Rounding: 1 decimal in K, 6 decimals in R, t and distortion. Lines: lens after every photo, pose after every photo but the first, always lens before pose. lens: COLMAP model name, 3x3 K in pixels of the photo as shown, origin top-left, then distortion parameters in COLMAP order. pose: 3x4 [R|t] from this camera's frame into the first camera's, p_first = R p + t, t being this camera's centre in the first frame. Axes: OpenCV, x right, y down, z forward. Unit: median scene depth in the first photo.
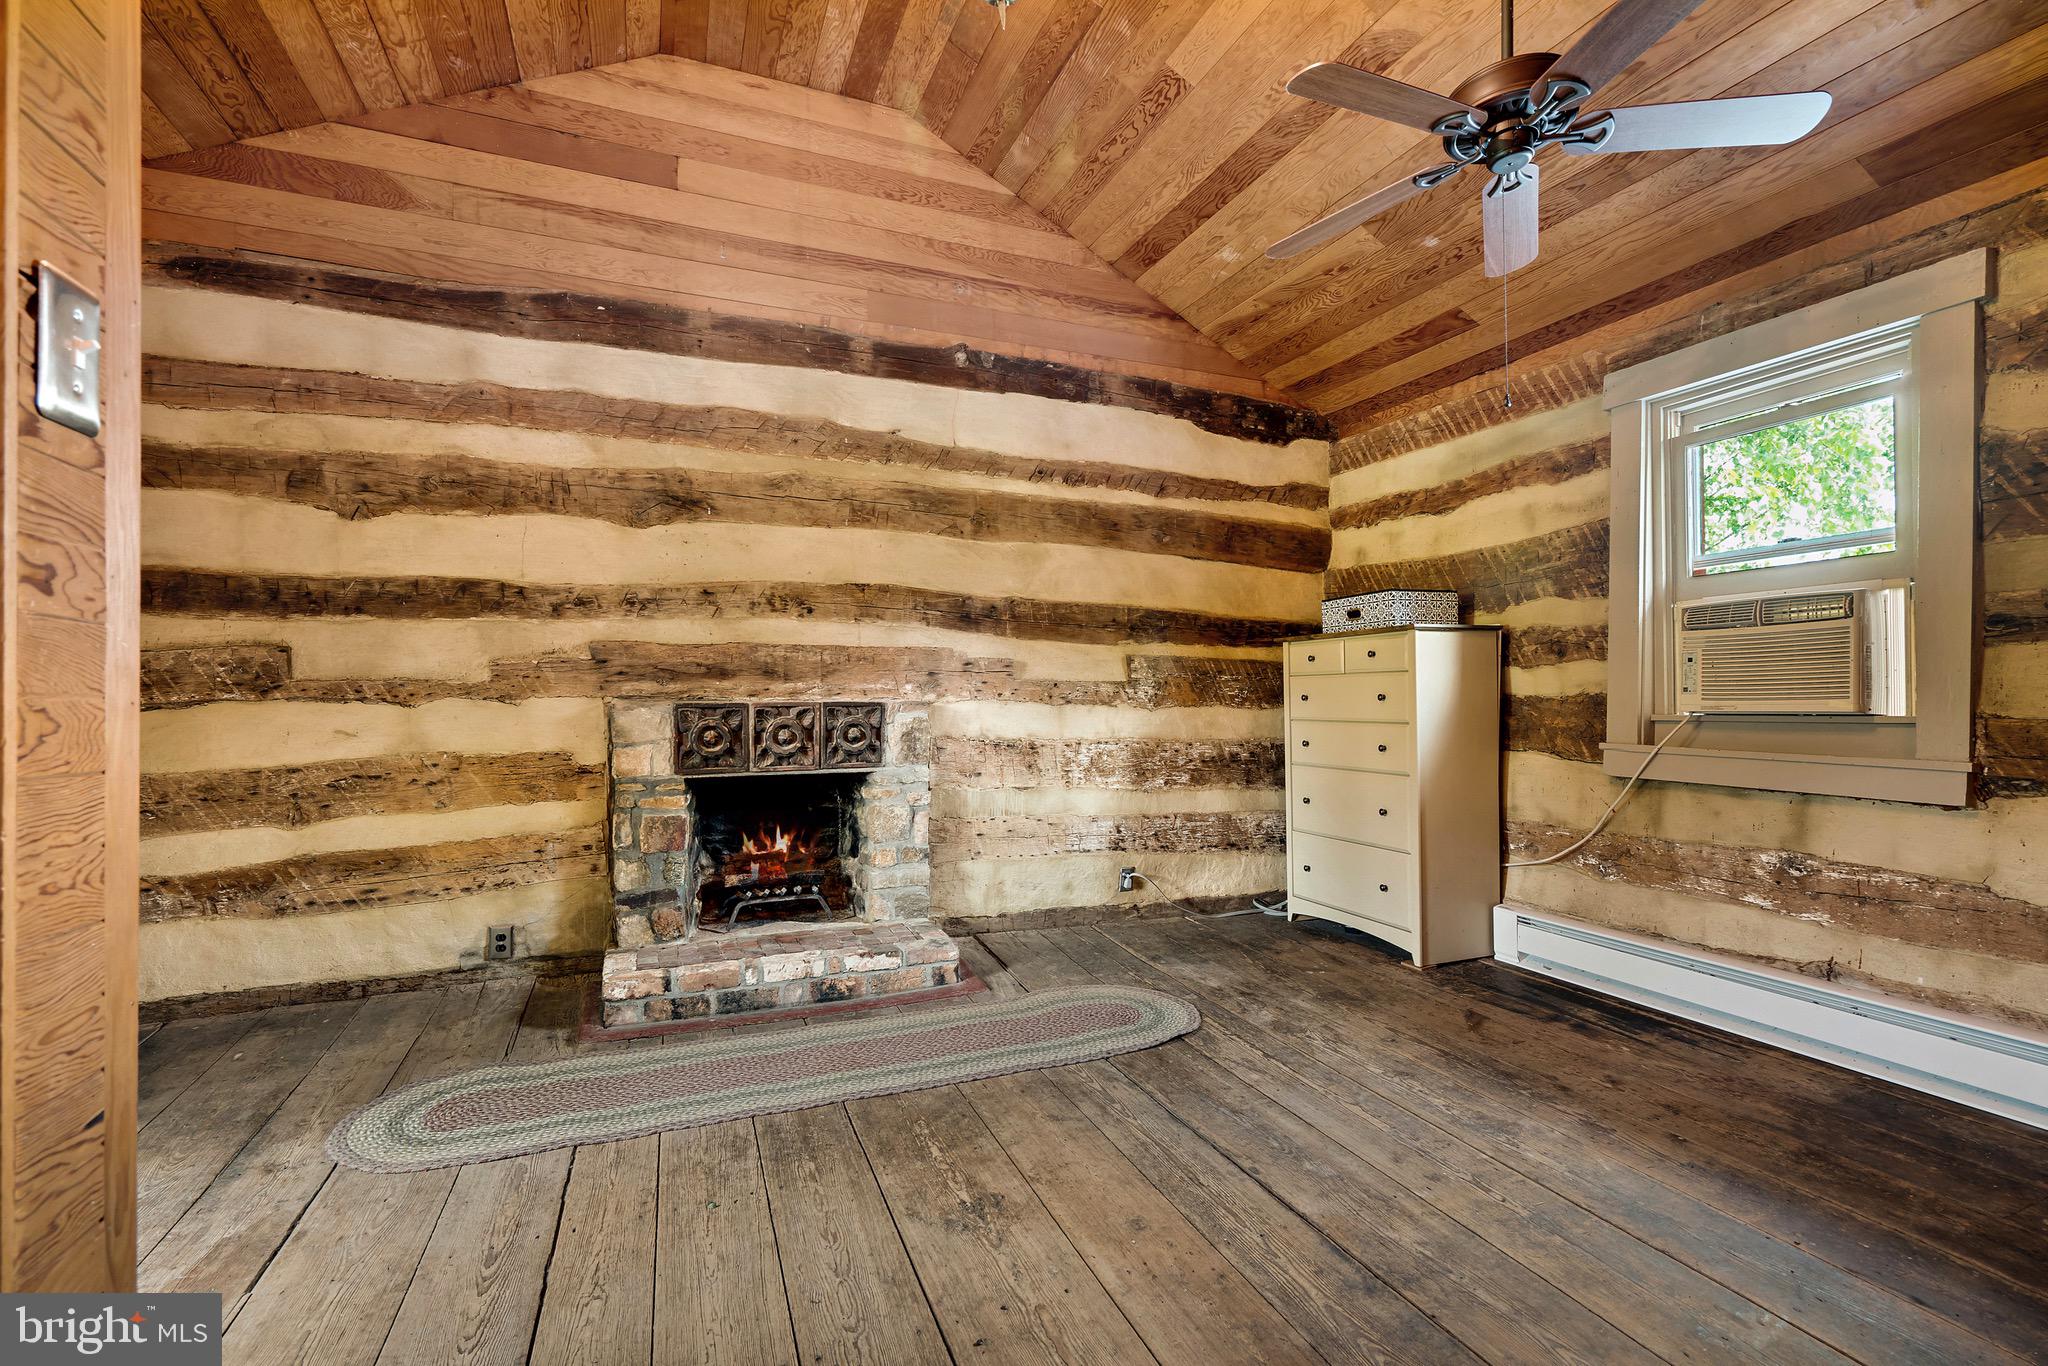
lens RADIAL K [[925.7, 0, 1015.0], [0, 925.7, 696.1], [0, 0, 1]] dist [-0.006051, 0.010458]
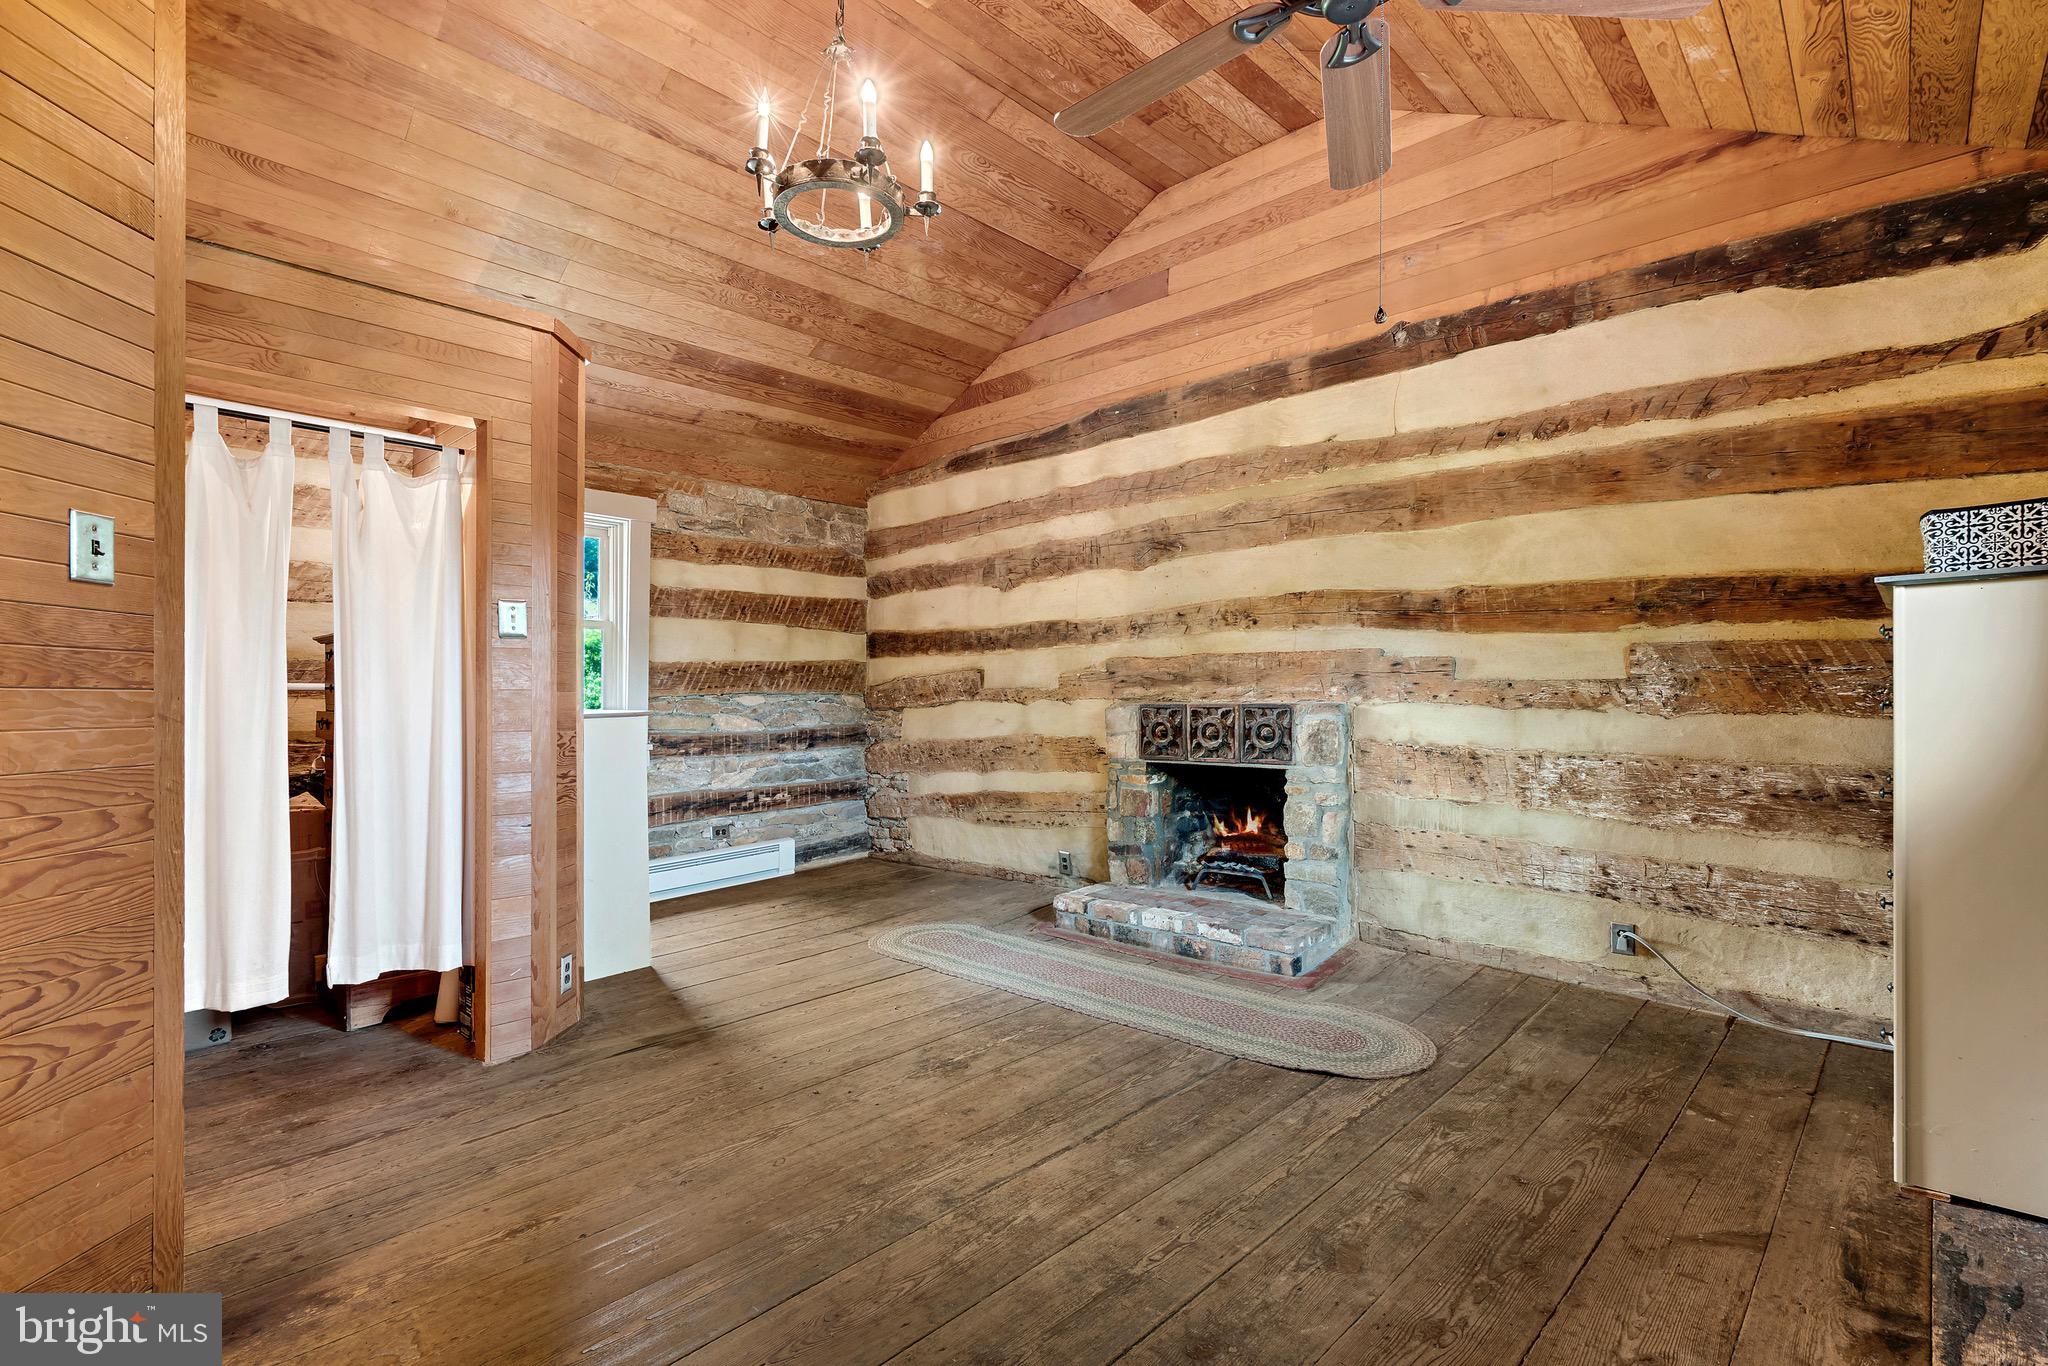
lens RADIAL K [[942.3, 0, 1030.0], [0, 942.3, 707.0], [0, 0, 1]] dist [-0.001615, 0.010736]
pose [[0.432235, 0.013194, -0.901665, 0.723810], [0.008675, 0.999786, 0.018789, -0.013834], [0.901719, -0.015943, 0.432028, 0.271013]]
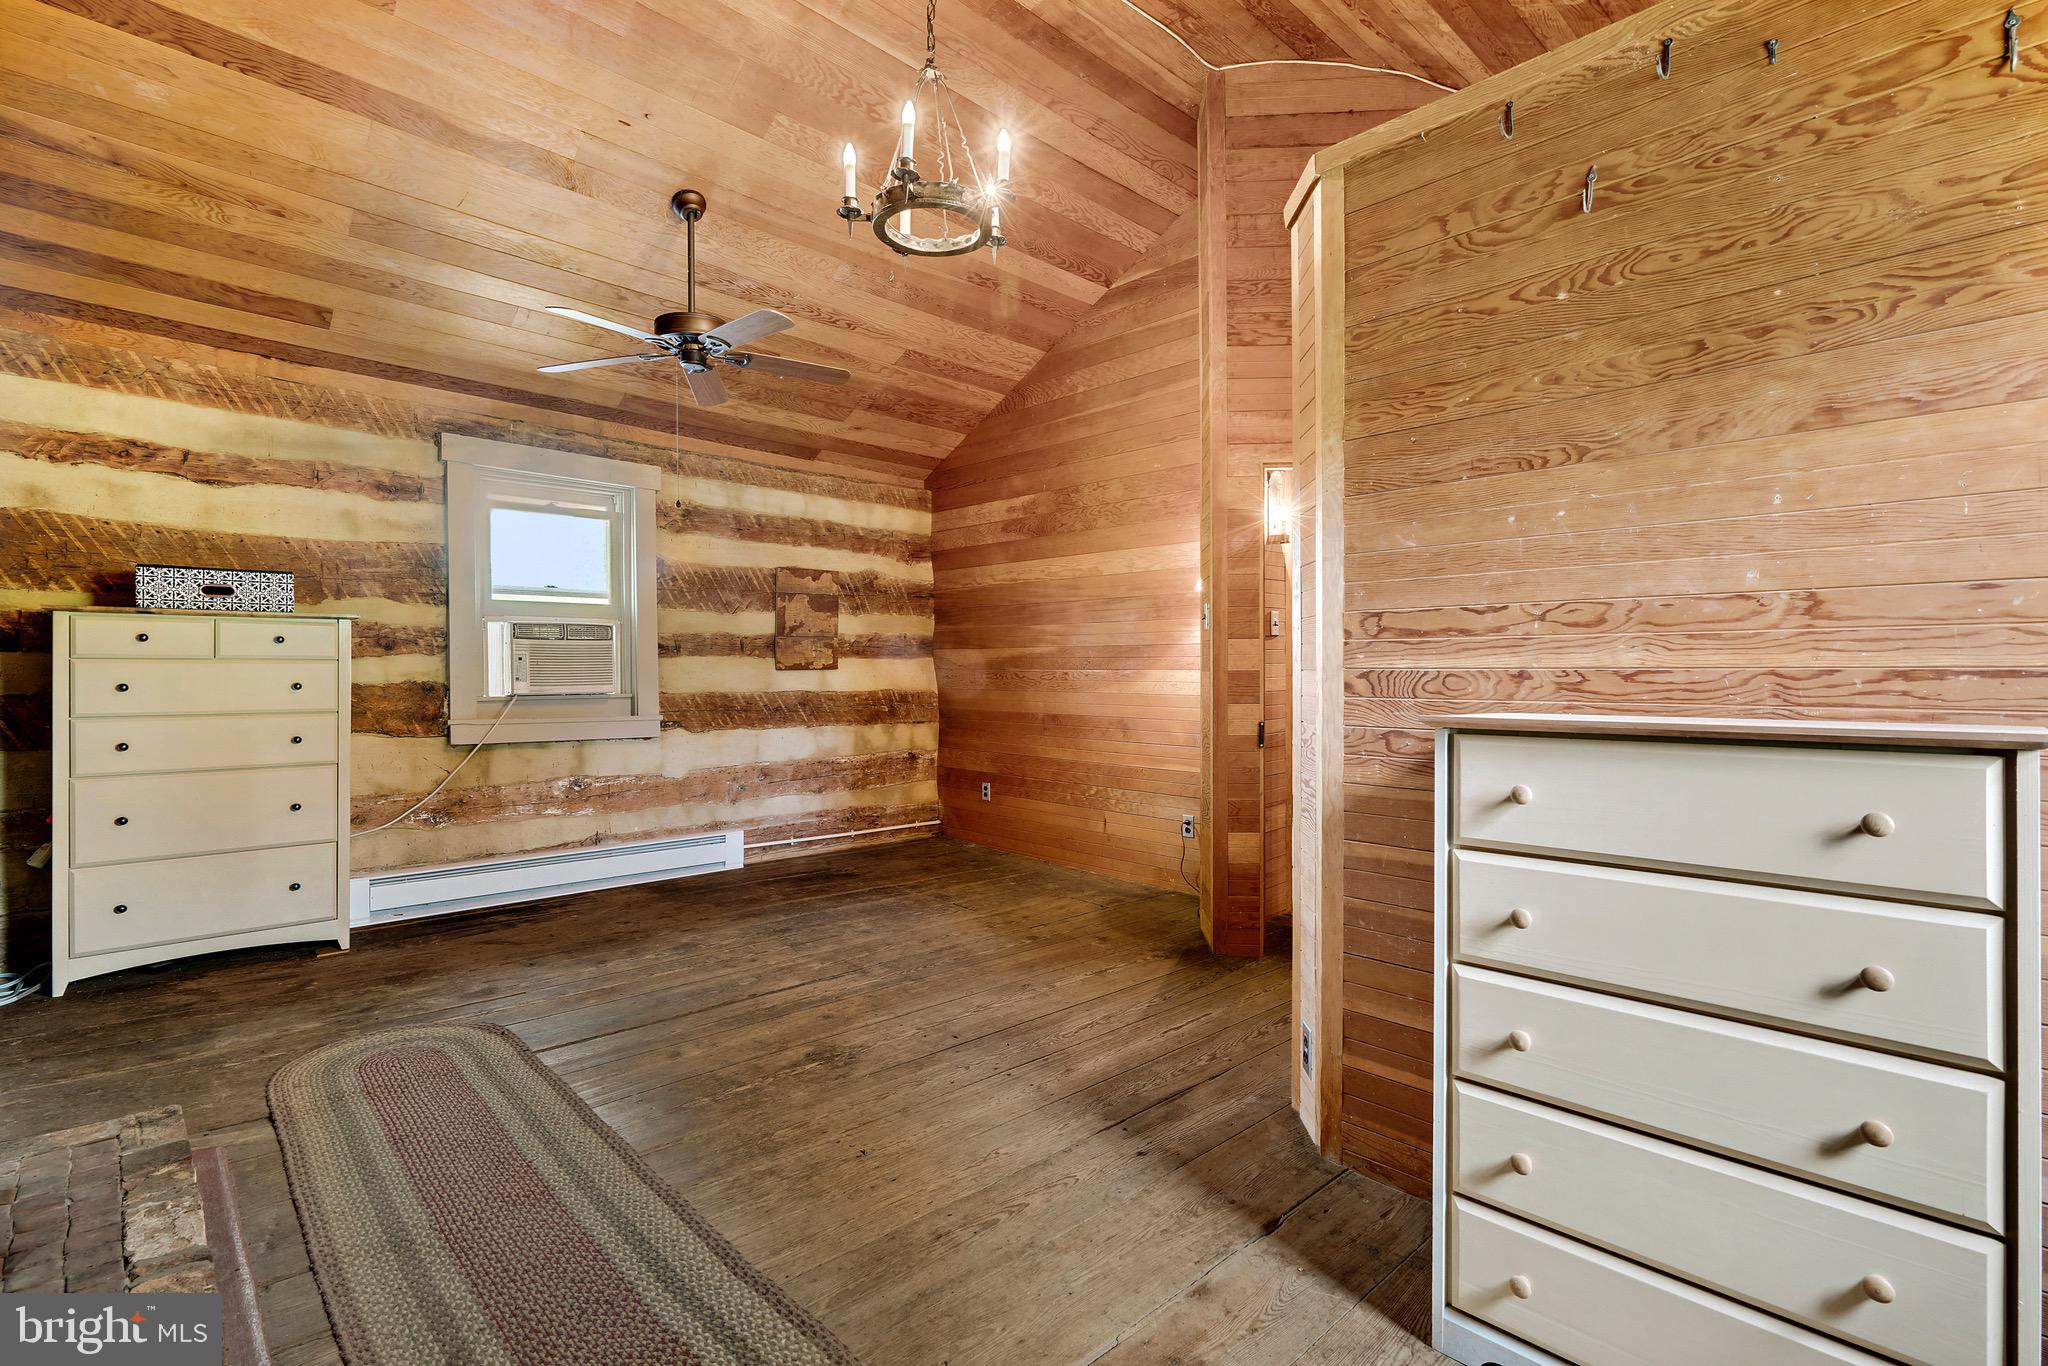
lens RADIAL K [[925.7, 0, 1015.0], [0, 925.7, 696.1], [0, 0, 1]] dist [-0.006051, 0.010458]
pose [[-0.372298, -0.020541, 0.927886, -0.780539], [-0.003124, 0.999777, 0.020879, -0.011067], [-0.928108, 0.004874, -0.372279, 0.686360]]
